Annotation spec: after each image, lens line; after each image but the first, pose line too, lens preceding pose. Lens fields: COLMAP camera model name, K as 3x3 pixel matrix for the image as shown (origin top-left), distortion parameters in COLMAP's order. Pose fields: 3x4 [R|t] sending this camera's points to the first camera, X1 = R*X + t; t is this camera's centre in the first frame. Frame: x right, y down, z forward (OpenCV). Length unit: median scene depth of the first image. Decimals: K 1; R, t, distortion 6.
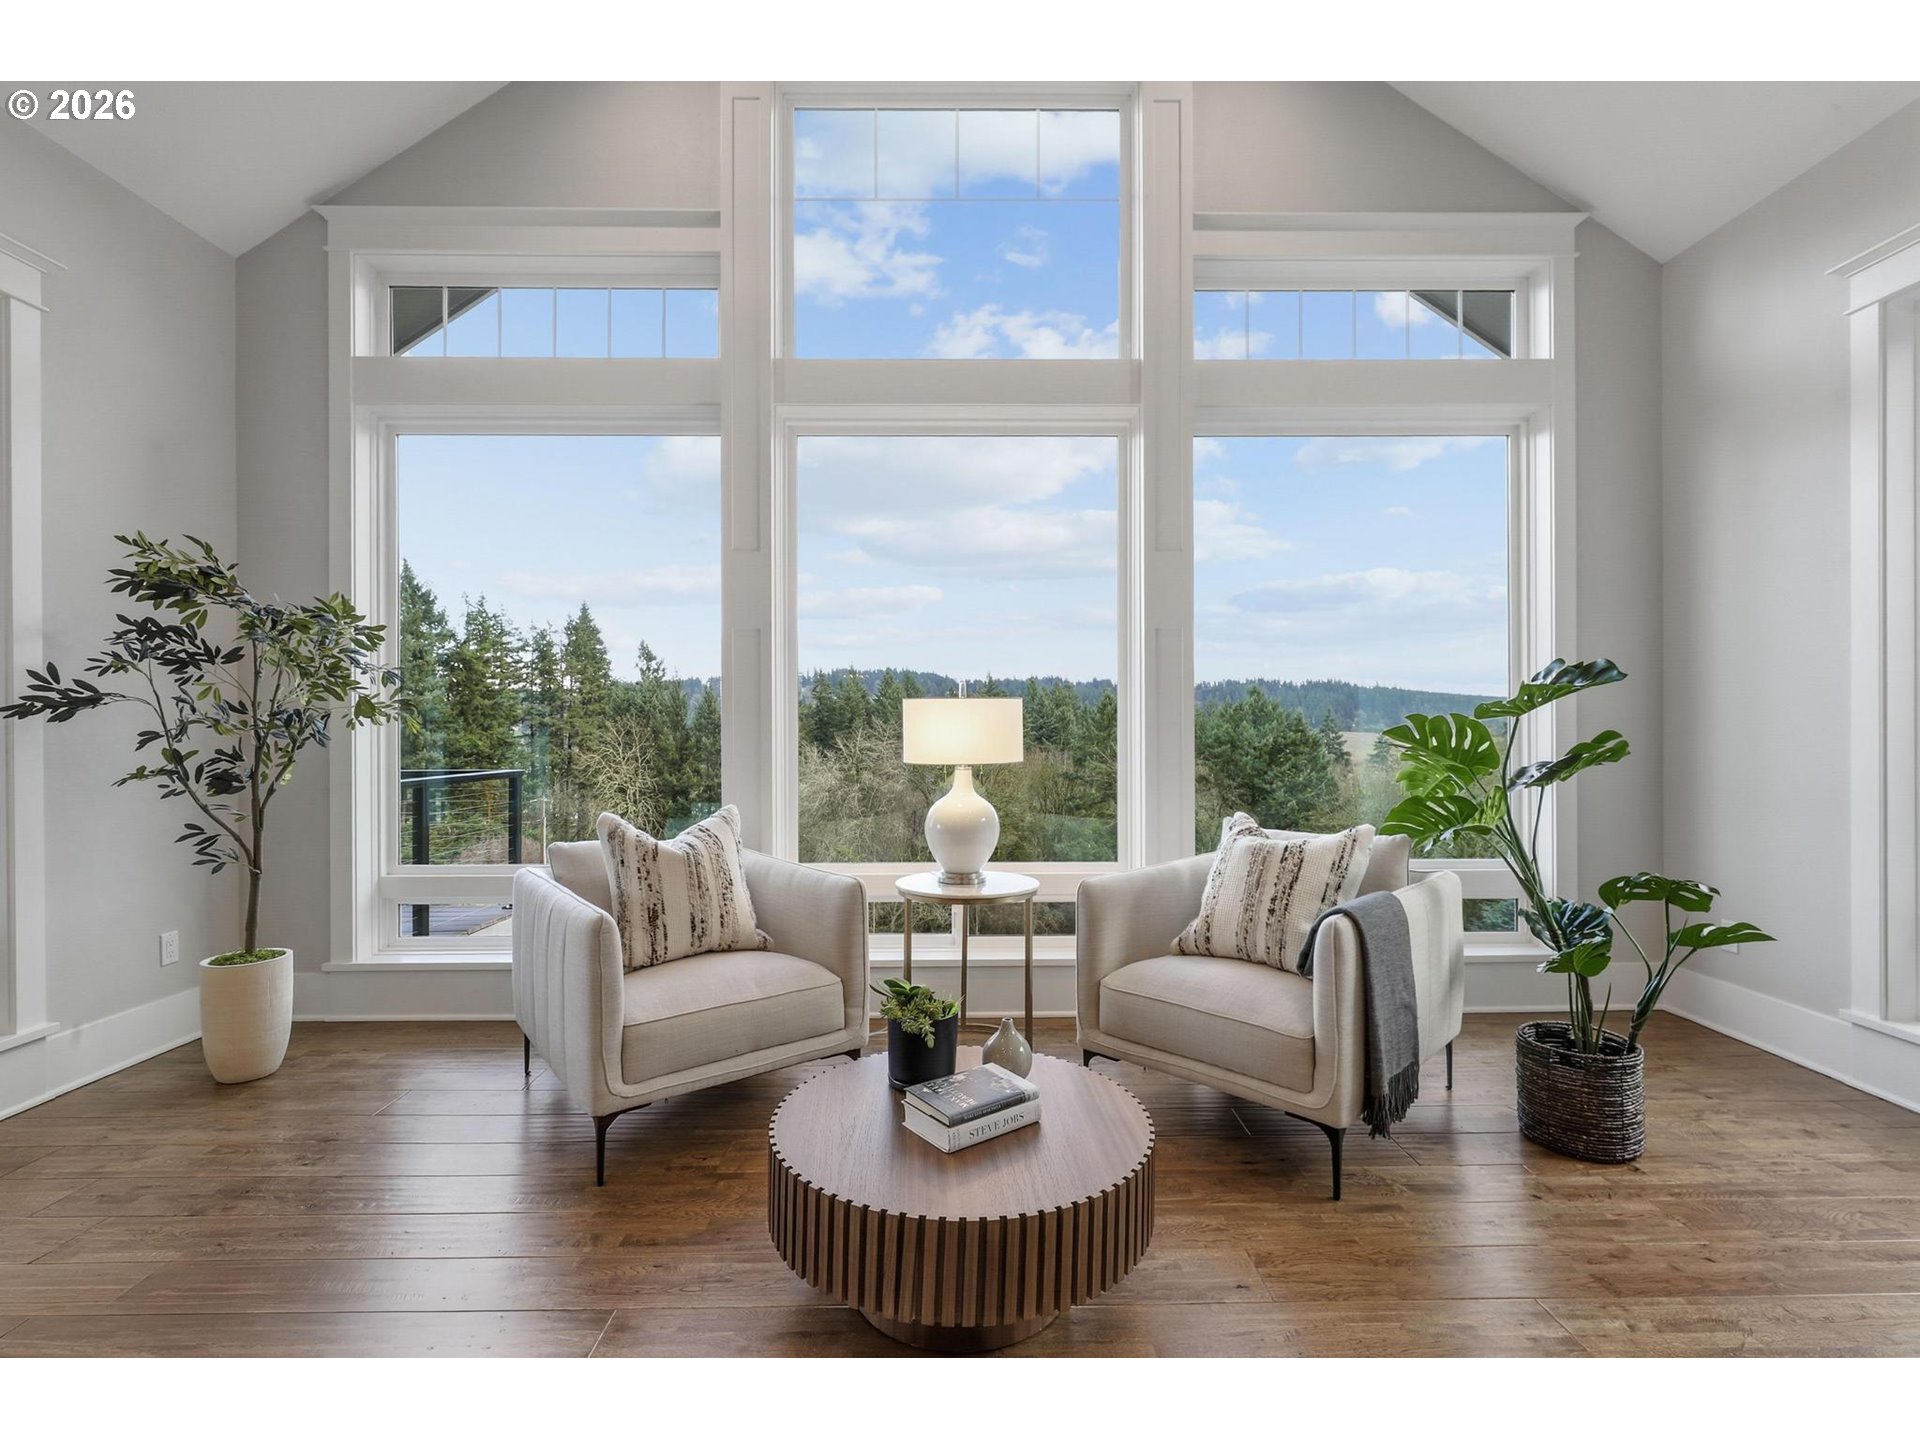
lens RADIAL K [[878.4, 0, 970.7], [0, 878.4, 726.7], [0, 0, 1]] dist [0.000994, -0.000254]
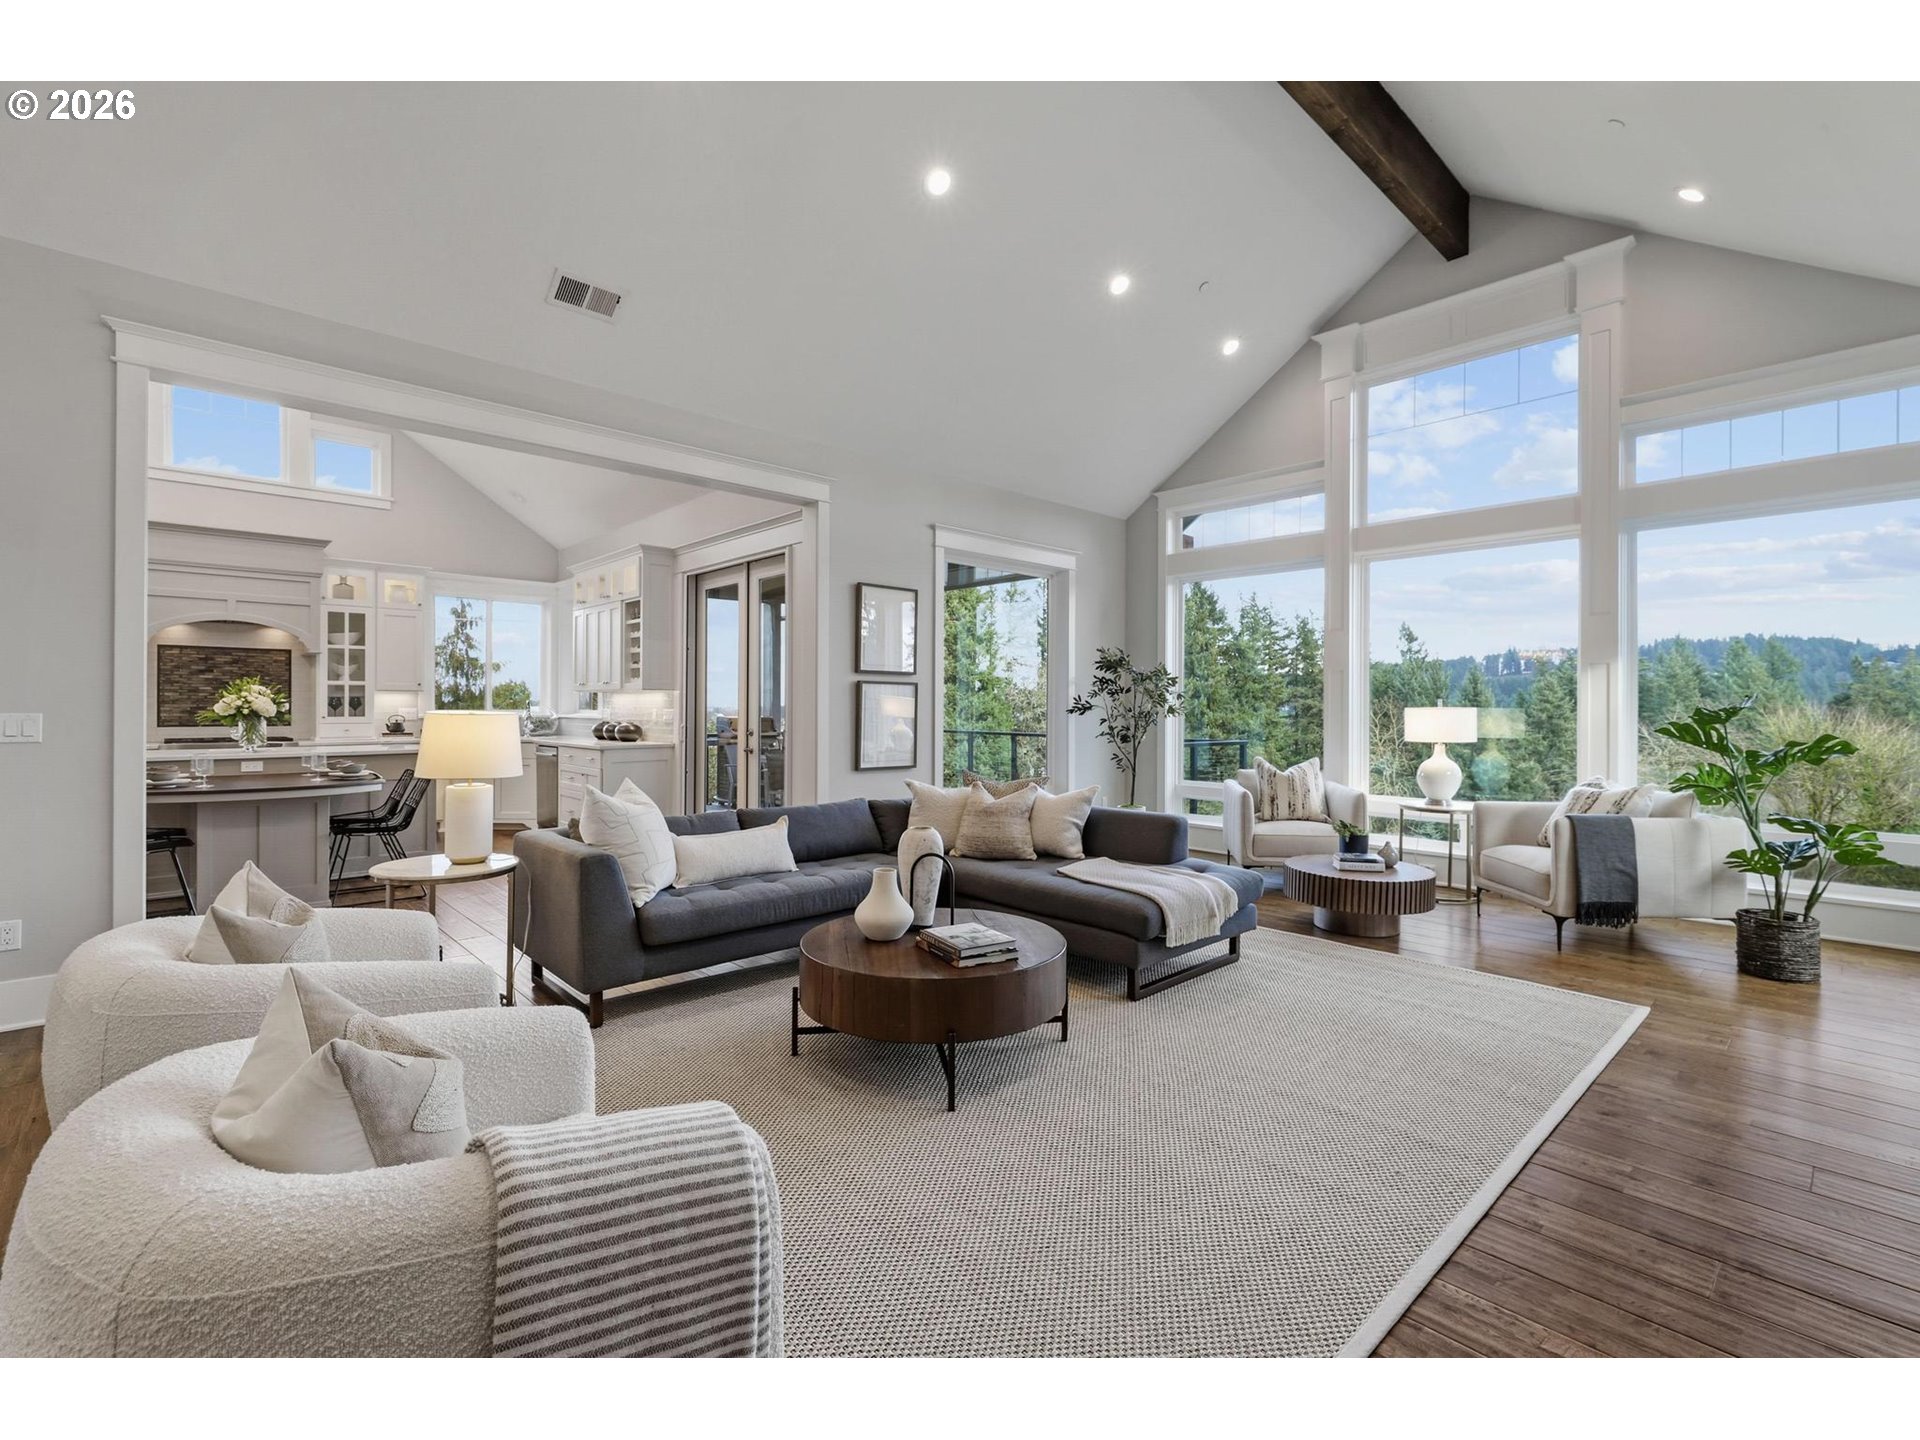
lens RADIAL K [[862.3, 0, 965.2], [0, 862.3, 699.6], [0, 0, 1]] dist [-0.000243, -0.000071]
pose [[0.672857, 0.001237, -0.739771, 0.512338], [-0.008131, 0.999951, -0.005724, -0.023728], [0.739727, 0.009866, 0.672834, -0.758639]]
